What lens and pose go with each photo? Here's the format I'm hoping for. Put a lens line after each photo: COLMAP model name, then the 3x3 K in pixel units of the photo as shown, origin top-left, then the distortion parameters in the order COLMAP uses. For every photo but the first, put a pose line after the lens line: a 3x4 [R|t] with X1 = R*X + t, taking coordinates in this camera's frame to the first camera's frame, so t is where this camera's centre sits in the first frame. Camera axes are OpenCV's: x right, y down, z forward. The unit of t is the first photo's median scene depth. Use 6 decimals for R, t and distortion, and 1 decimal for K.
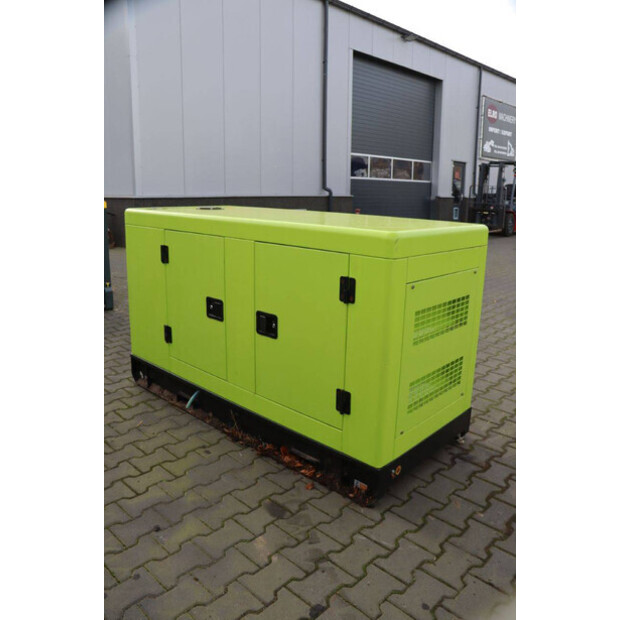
lens RADIAL K [[504.0, 0, 313.3], [0, 504.0, 313.3], [0, 0, 1]] dist [0.015745, 0.002300]
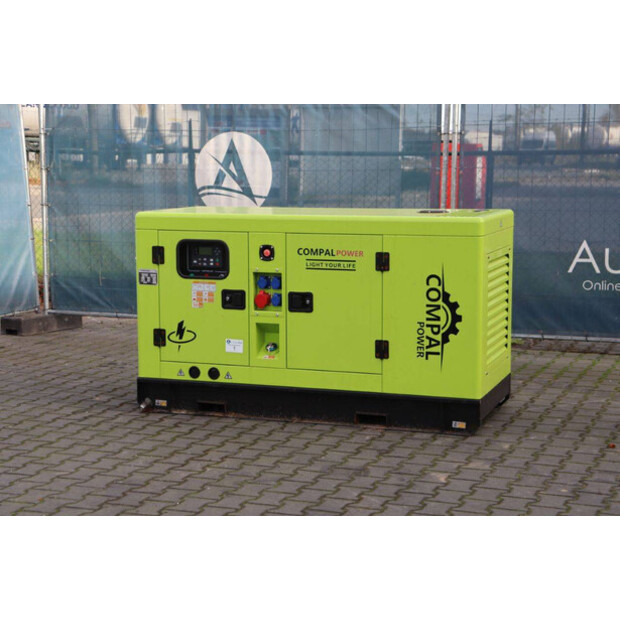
lens RADIAL K [[1238.1, 0, 312.0], [0, 1238.1, 310.8], [0, 0, 1]] dist [0.307671, 0.000000]
pose [[0.923172, -0.070957, 0.377780, -1.179798], [0.115427, 0.988630, -0.096375, 0.329388], [-0.366646, 0.132577, 0.920866, -1.704778]]
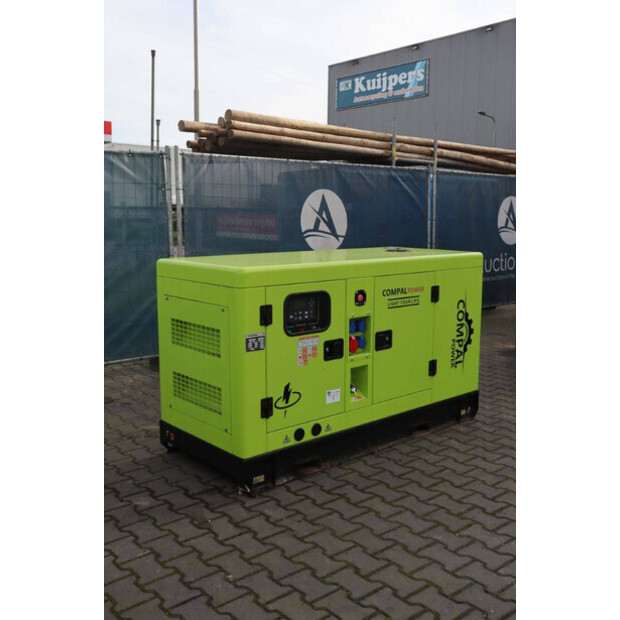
lens RADIAL K [[664.7, 0, 310.9], [0, 664.7, 307.7], [0, 0, 1]] dist [-0.039611, 0.000000]
pose [[0.106012, -0.163626, 0.980810, -1.747997], [0.244373, 0.960405, 0.133808, -0.326509], [-0.963869, 0.225498, 0.141800, 0.930870]]
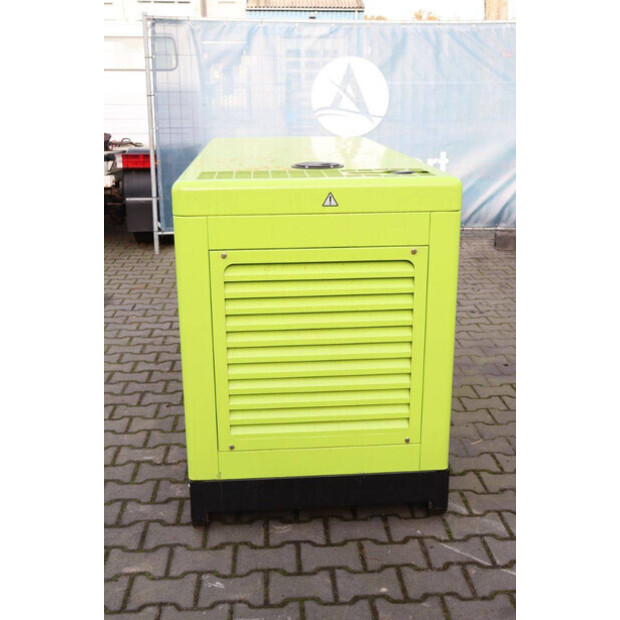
lens RADIAL K [[737.4, 0, 306.5], [0, 737.4, 306.2], [0, 0, 1]] dist [0.008529, 0.000000]
pose [[0.727190, 0.172190, -0.664489, 0.979293], [-0.152208, 0.984377, 0.088512, -0.053456], [0.669348, 0.036775, 0.742038, 0.120694]]
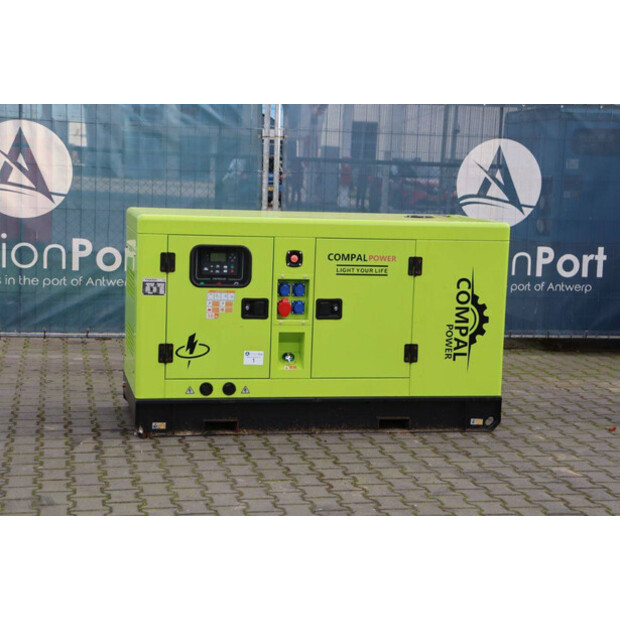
lens RADIAL K [[1254.8, 0, 310.1], [0, 1254.8, 296.1], [0, 0, 1]] dist [0.242977, 0.000000]
pose [[0.574429, -0.090994, 0.813481, -2.470647], [0.180192, 0.983481, -0.017230, 0.035152], [-0.798475, 0.156480, 0.581336, -0.642907]]
